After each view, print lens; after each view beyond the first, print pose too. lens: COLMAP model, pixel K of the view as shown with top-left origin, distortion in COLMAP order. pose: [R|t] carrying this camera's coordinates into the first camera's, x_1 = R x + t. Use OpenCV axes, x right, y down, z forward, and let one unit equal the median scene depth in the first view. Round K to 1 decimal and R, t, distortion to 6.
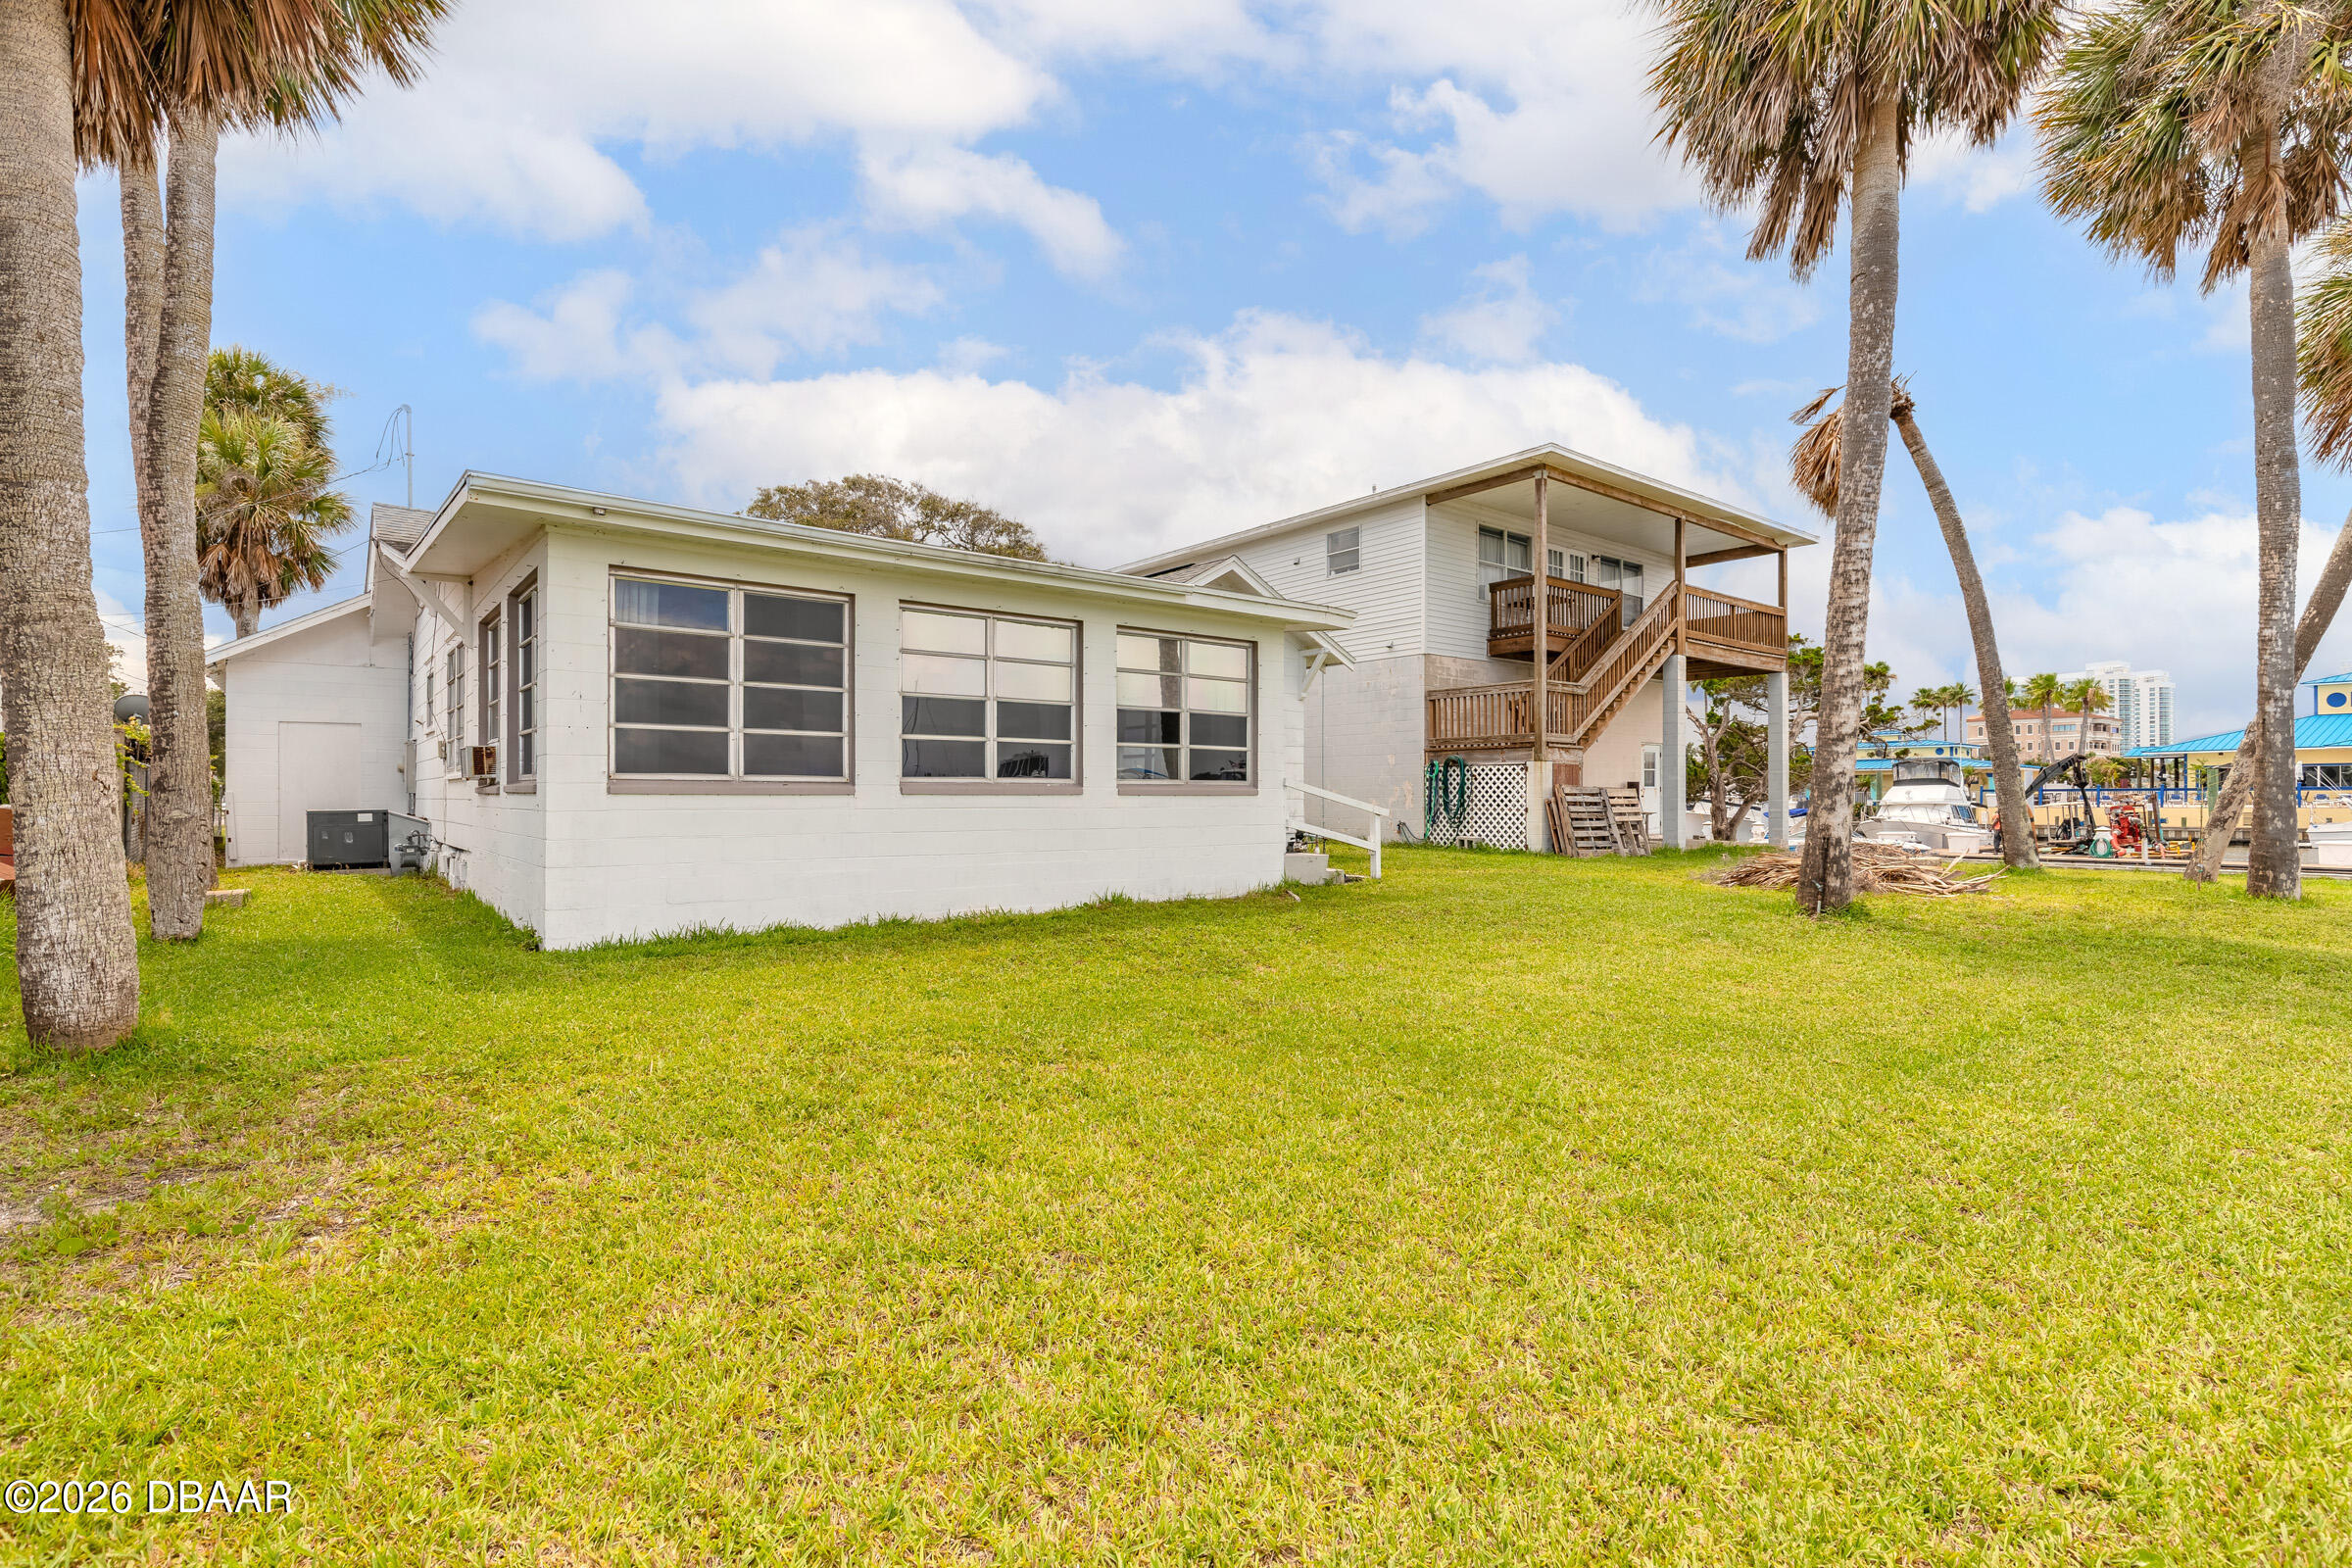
lens RADIAL K [[1064.7, 0, 1174.0], [0, 1064.7, 776.3], [0, 0, 1]] dist [-0.000172, -0.000010]
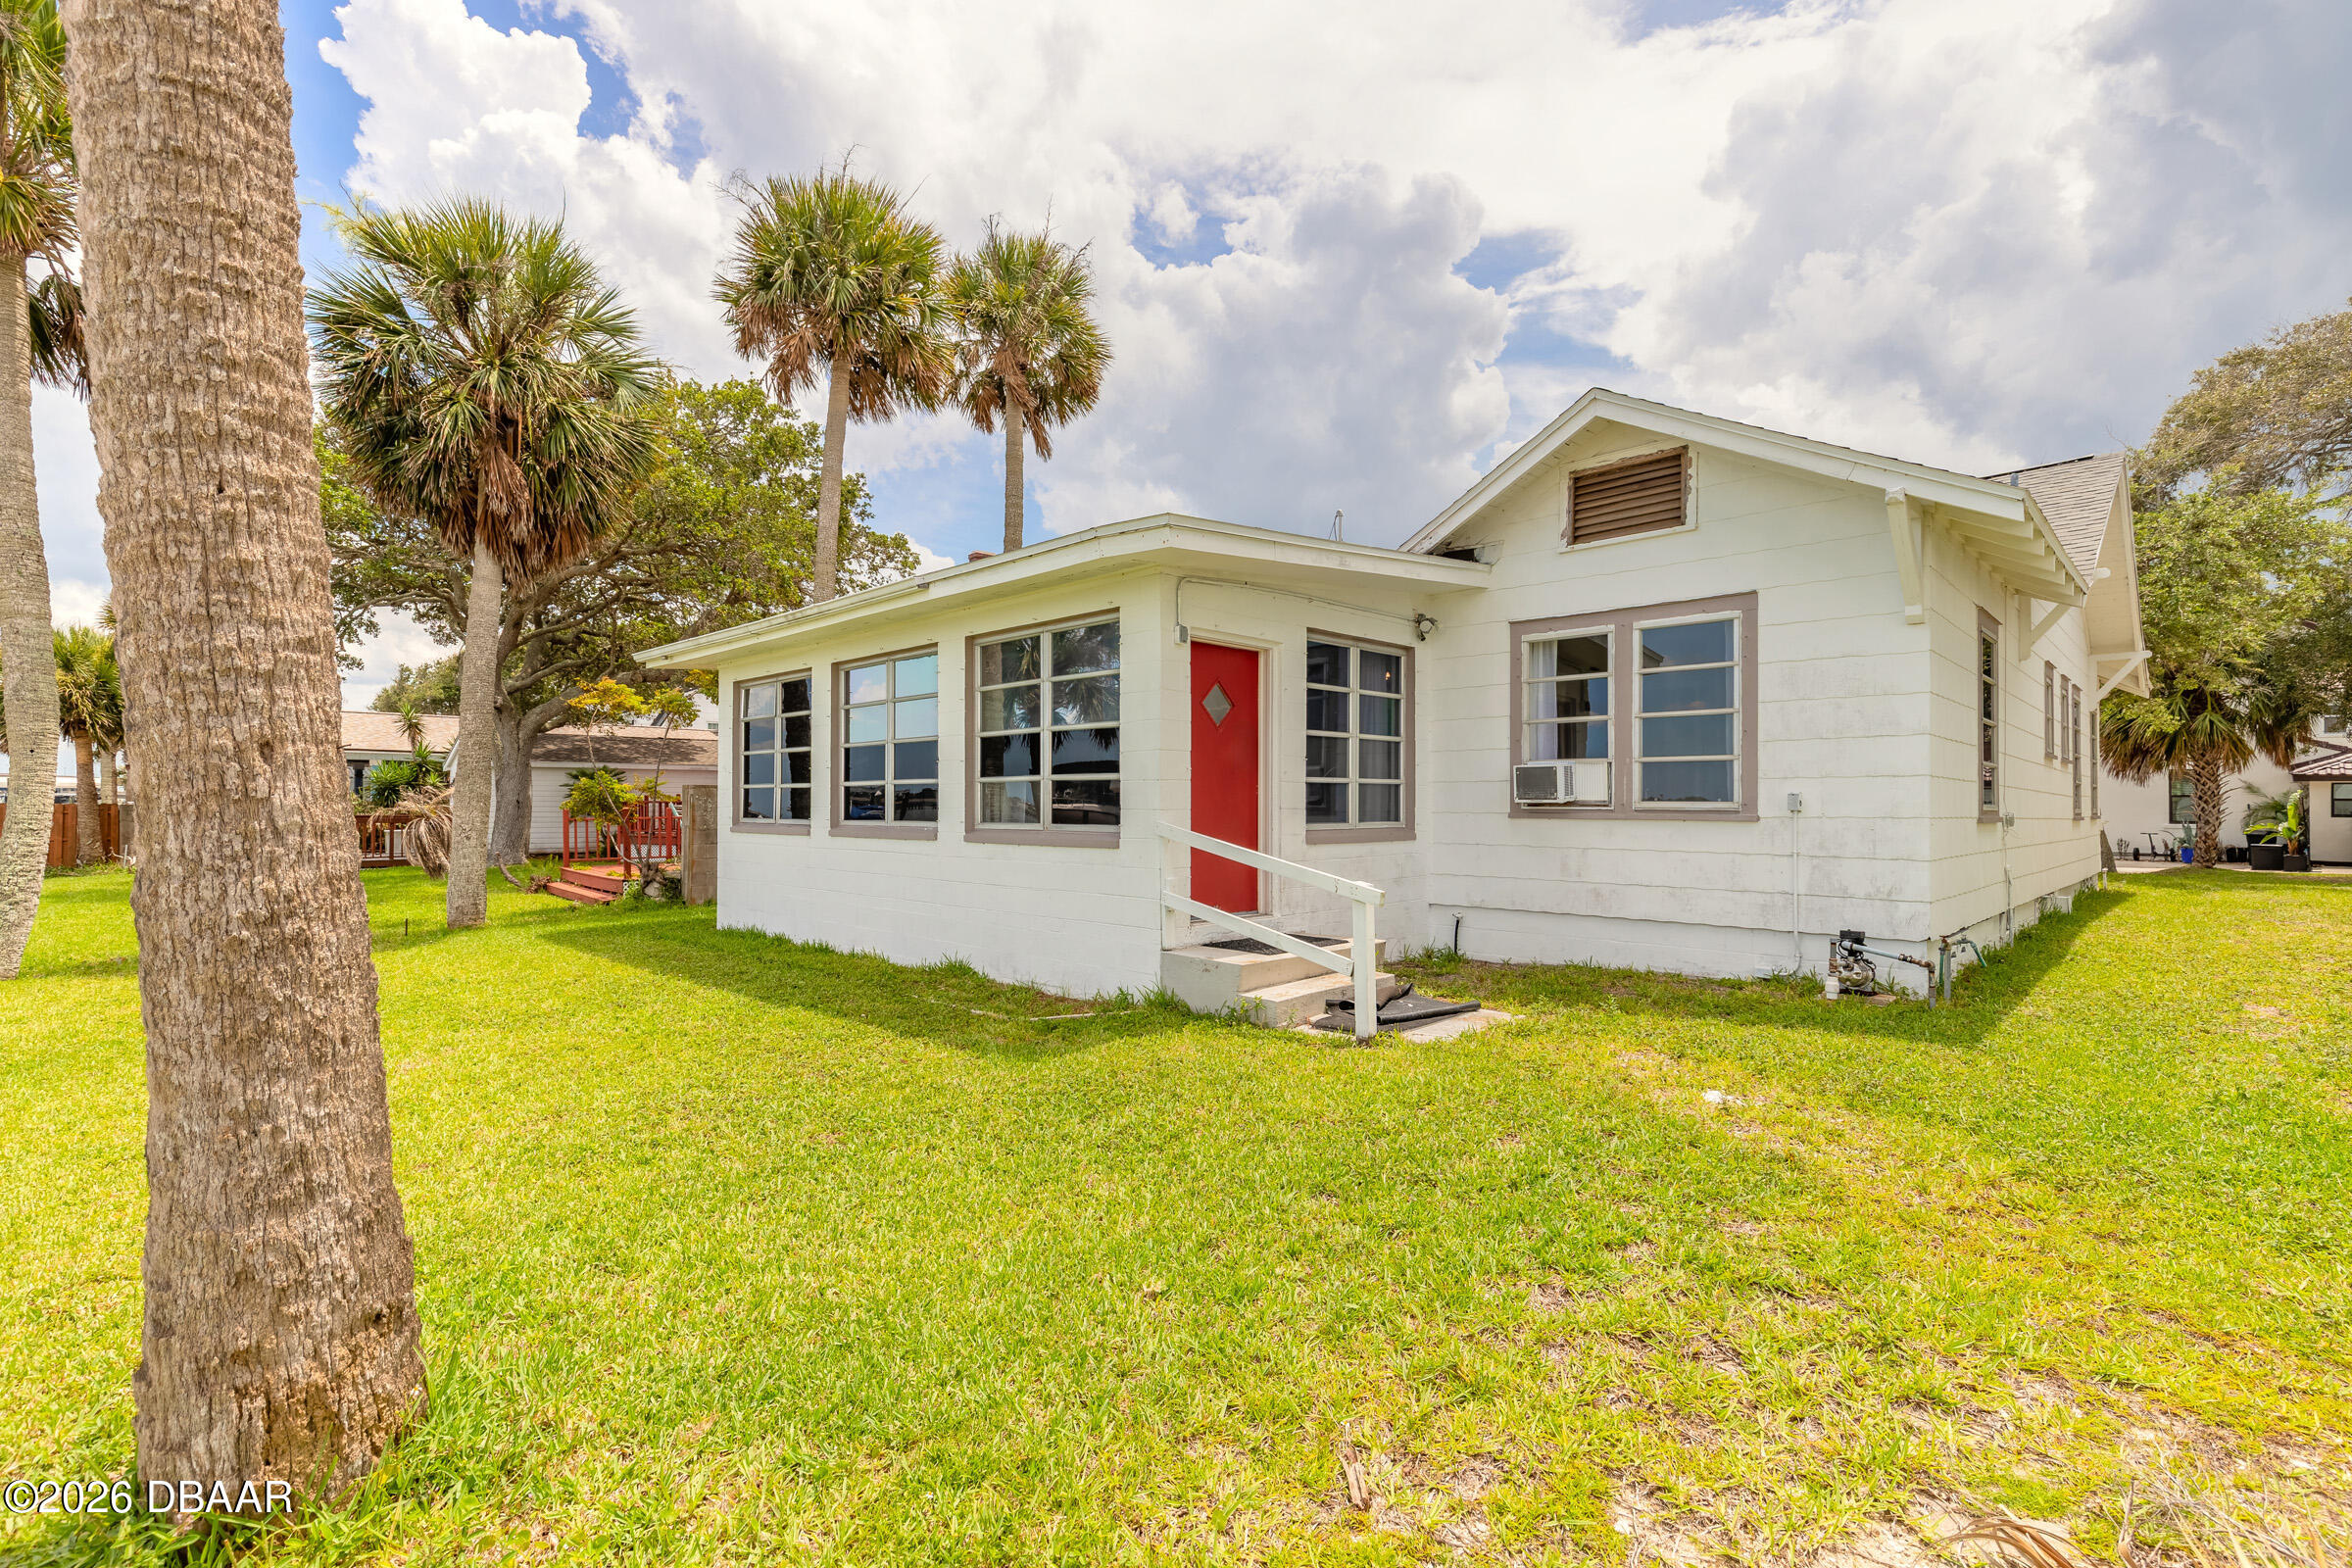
lens RADIAL K [[1063.7, 0, 1172.2], [0, 1063.7, 792.9], [0, 0, 1]] dist [-0.000056, -0.000192]
pose [[0.137340, -0.031607, -0.990020, 0.789887], [-0.005817, 0.999448, -0.032715, 0.006409], [0.990507, 0.010252, 0.137081, 1.045714]]
